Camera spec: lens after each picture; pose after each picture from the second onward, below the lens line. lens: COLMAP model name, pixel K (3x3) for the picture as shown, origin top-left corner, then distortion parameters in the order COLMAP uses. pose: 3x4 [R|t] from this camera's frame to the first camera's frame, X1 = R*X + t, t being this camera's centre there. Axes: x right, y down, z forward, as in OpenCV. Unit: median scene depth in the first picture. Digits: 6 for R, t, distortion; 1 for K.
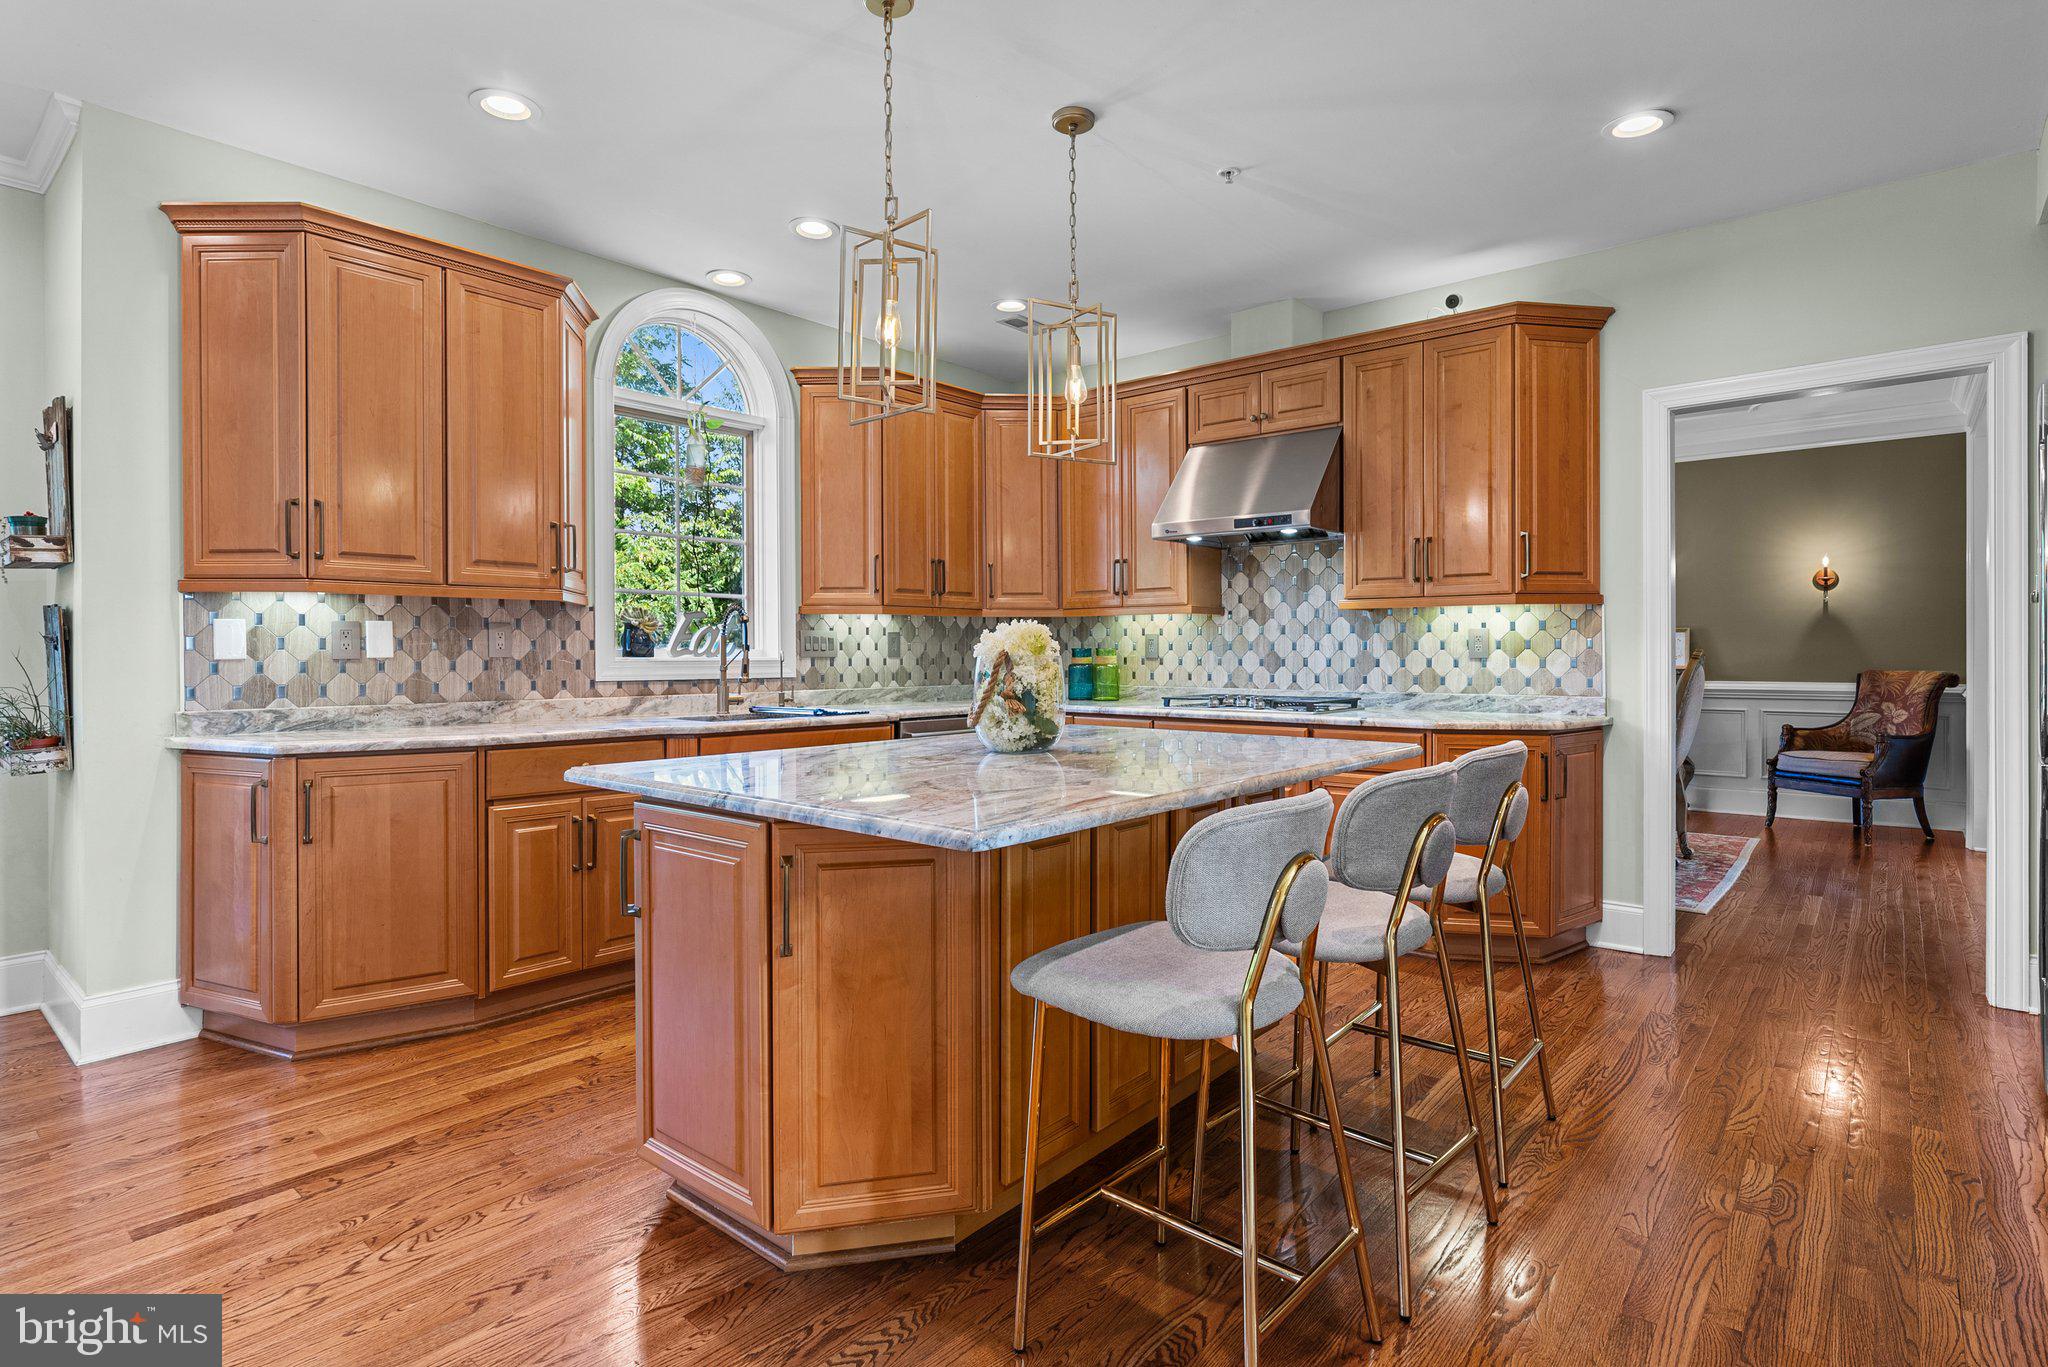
lens RADIAL K [[1062.6, 0, 1036.1], [0, 1062.6, 644.9], [0, 0, 1]] dist [0.008296, -0.000750]
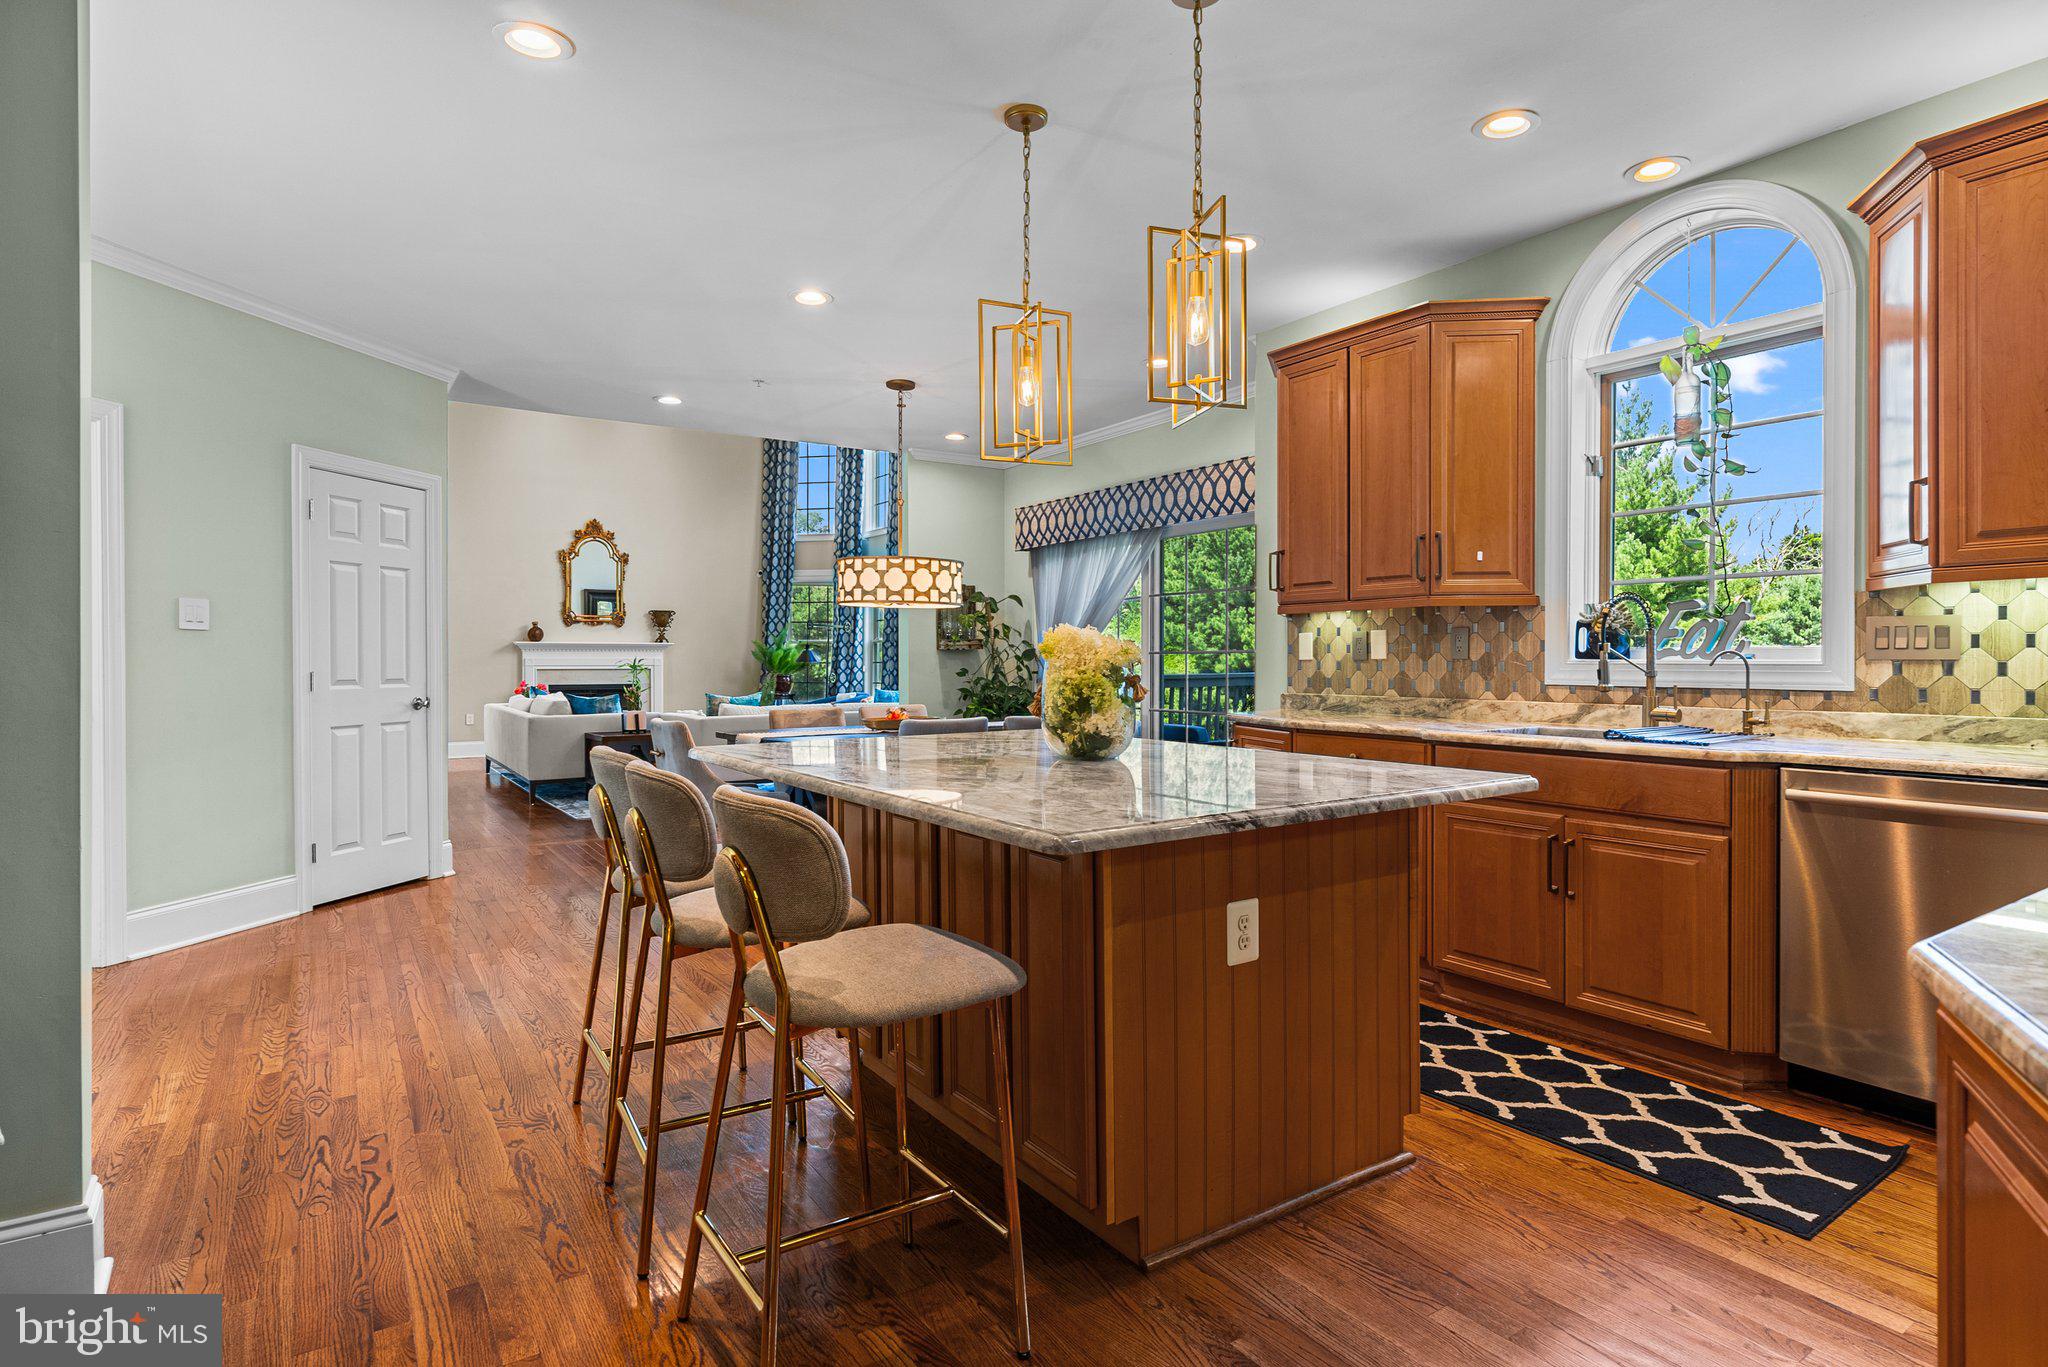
lens RADIAL K [[1062.6, 0, 1013.7], [0, 1062.6, 674.4], [0, 0, 1]] dist [0.008296, -0.000750]
pose [[-0.286309, 0.016518, -0.957995, 0.618785], [0.010603, 0.999845, 0.014071, 0.006600], [0.958079, -0.006129, -0.286440, 0.803818]]
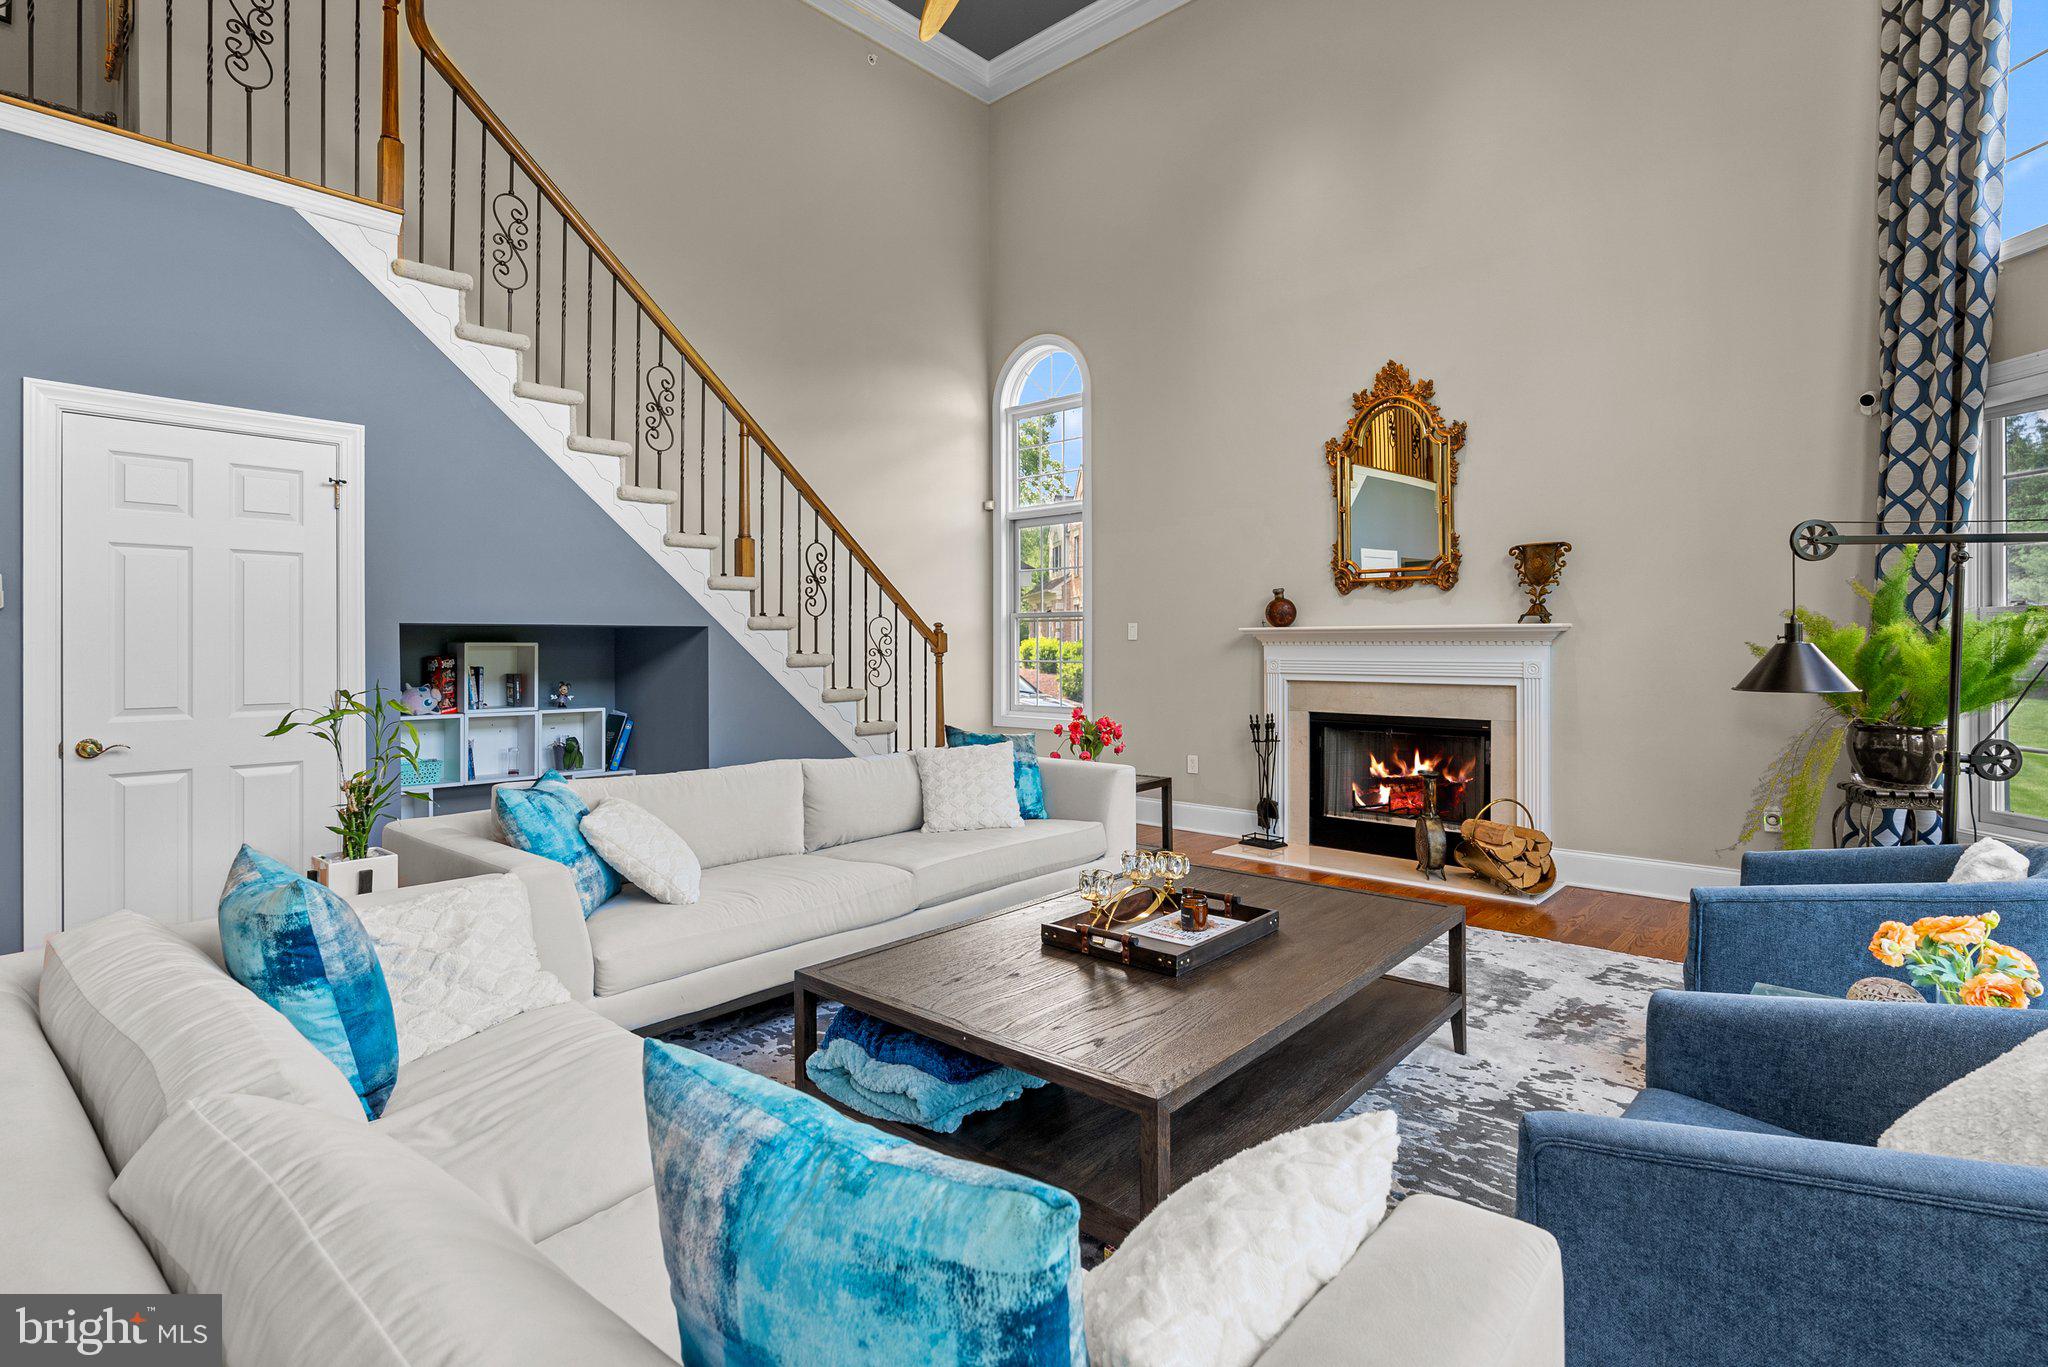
lens RADIAL K [[989.2, 0, 1030.8], [0, 989.2, 644.1], [0, 0, 1]] dist [-0.011197, 0.005929]
pose [[-0.999733, 0.007029, 0.021991, -1.581671], [0.006810, 0.999927, -0.010011, -0.021692], [-0.022060, -0.009858, -0.999708, 0.086545]]
